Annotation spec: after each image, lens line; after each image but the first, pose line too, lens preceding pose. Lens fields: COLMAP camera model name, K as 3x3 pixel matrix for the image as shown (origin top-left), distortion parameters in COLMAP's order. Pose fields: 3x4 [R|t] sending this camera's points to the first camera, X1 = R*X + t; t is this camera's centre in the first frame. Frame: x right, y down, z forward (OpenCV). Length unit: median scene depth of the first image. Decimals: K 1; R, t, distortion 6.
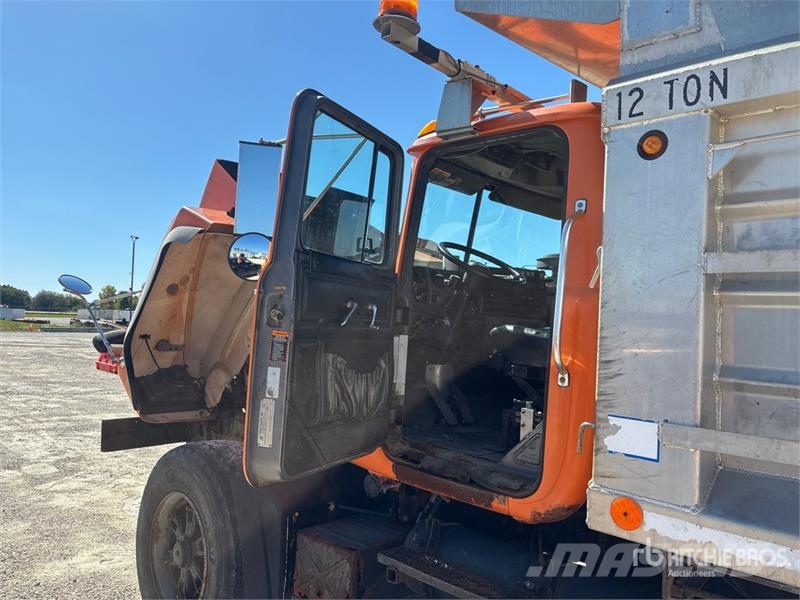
lens RADIAL K [[596.9, 0, 400.0], [0, 596.9, 300.0], [0, 0, 1]] dist [0.050425, -0.070601]
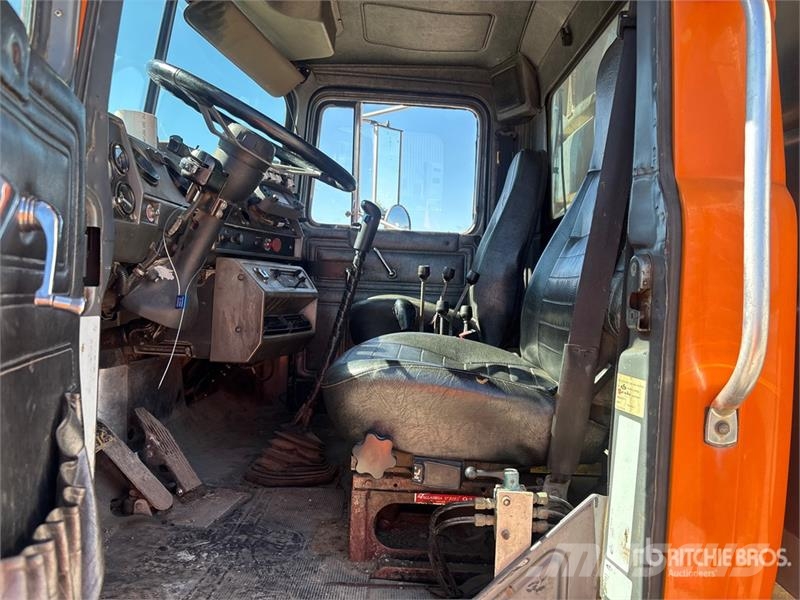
lens RADIAL K [[596.9, 0, 400.0], [0, 596.9, 300.0], [0, 0, 1]] dist [0.050425, -0.070601]
pose [[0.731912, -0.047379, 0.679751, -0.104657], [-0.015598, 0.996153, 0.086227, 0.024130], [-0.681221, -0.073713, 0.728357, 0.773945]]
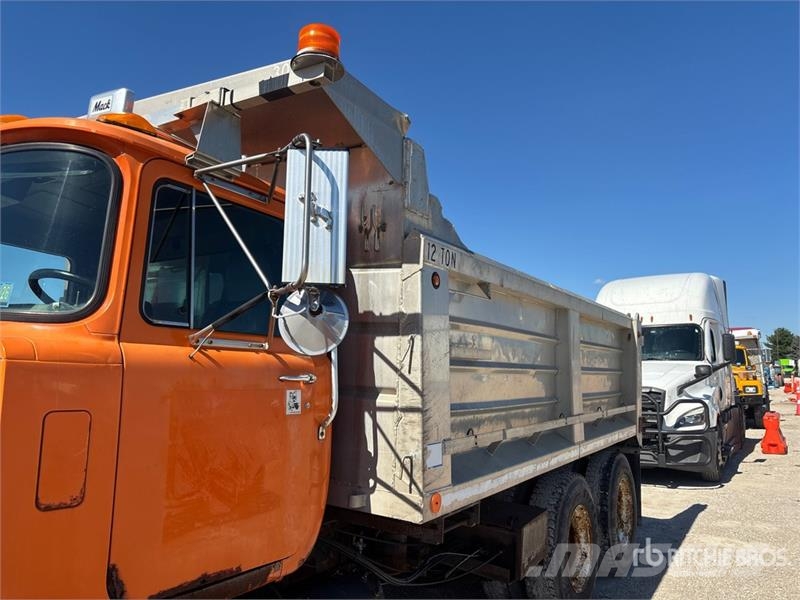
lens RADIAL K [[591.6, 0, 400.0], [0, 591.6, 300.0], [0, 0, 1]] dist [0.051679, -0.071674]
pose [[-0.149100, 0.082712, 0.985357, -0.835240], [-0.051749, 0.994477, -0.091309, -0.029348], [-0.987467, -0.064606, -0.143997, 0.918140]]
